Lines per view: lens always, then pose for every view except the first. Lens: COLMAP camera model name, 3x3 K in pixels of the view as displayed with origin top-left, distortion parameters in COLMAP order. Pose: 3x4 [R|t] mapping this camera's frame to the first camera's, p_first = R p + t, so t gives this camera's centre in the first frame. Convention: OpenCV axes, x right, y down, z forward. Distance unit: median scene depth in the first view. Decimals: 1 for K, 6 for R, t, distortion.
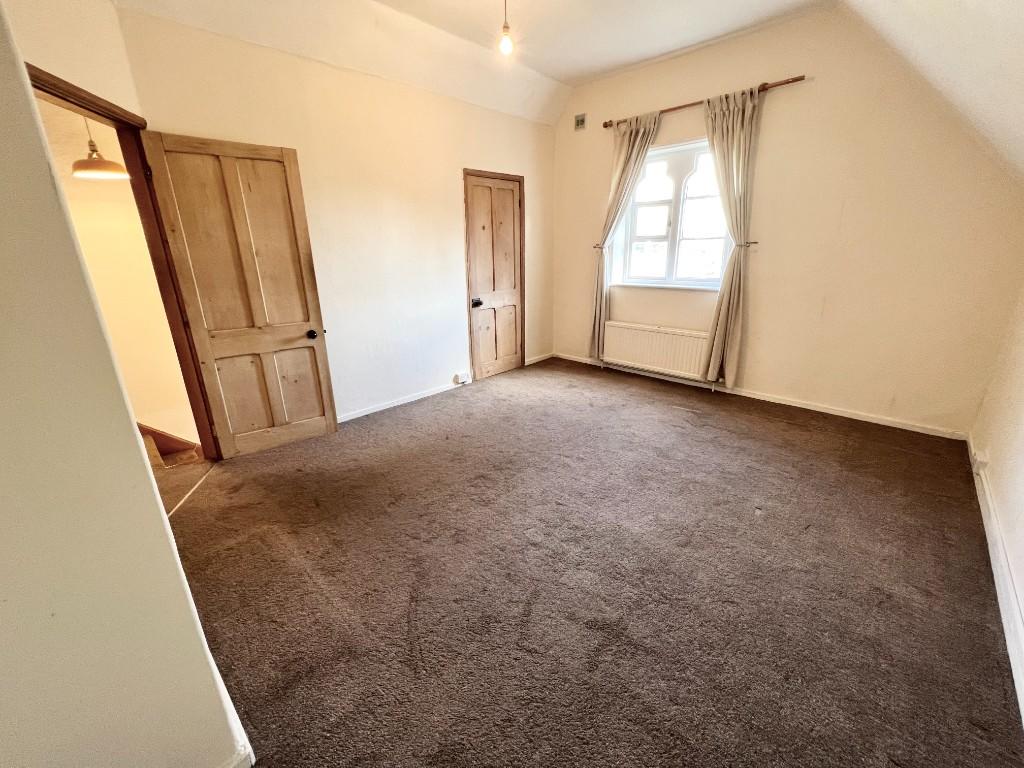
lens RADIAL K [[412.6, 0, 510.2], [0, 412.6, 380.9], [0, 0, 1]] dist [-0.000370, -0.000115]
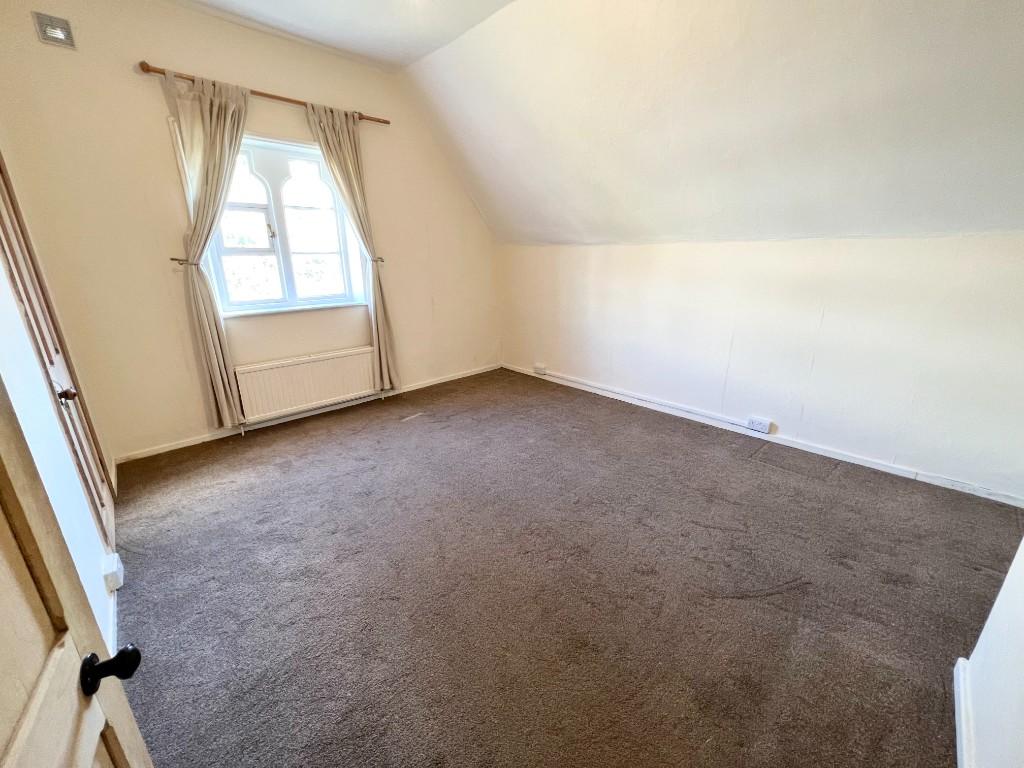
lens RADIAL K [[412.6, 0, 510.2], [0, 412.6, 380.9], [0, 0, 1]] dist [-0.000370, -0.000115]
pose [[0.043225, -0.279122, 0.959282, -0.505429], [0.307922, 0.917159, 0.252990, -0.191486], [-0.950429, 0.284448, 0.125592, 0.578999]]
